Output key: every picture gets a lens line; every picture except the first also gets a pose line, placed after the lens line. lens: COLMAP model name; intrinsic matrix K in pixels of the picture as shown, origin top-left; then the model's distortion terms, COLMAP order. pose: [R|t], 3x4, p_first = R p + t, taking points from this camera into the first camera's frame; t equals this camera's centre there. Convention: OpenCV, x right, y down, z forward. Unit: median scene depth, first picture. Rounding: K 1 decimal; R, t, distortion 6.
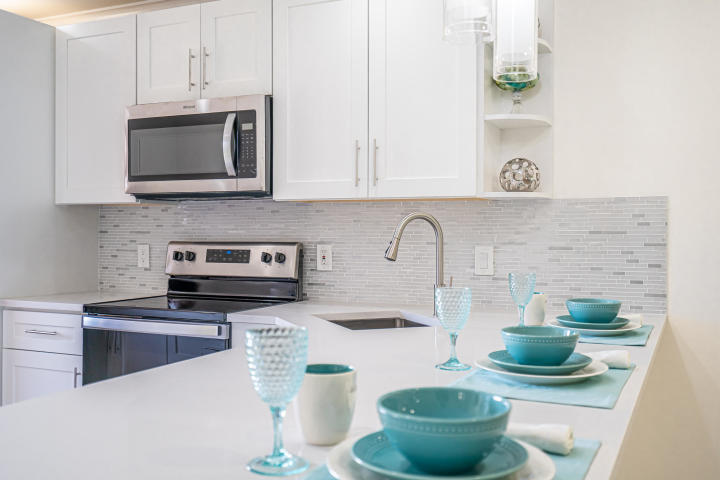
lens RADIAL K [[751.6, 0, 360.0], [0, 751.6, 240.0], [0, 0, 1]] dist [0.007418, 0.016289]
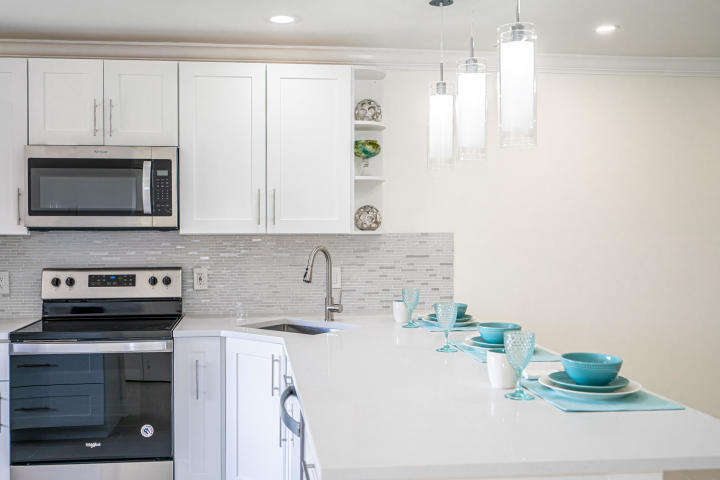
lens RADIAL K [[751.6, 0, 360.0], [0, 751.6, 240.0], [0, 0, 1]] dist [0.007418, 0.016289]
pose [[0.841905, -0.010816, 0.539518, -0.523453], [0.007240, 0.999936, 0.008749, -0.052074], [-0.539577, -0.003460, 0.841929, -0.171041]]
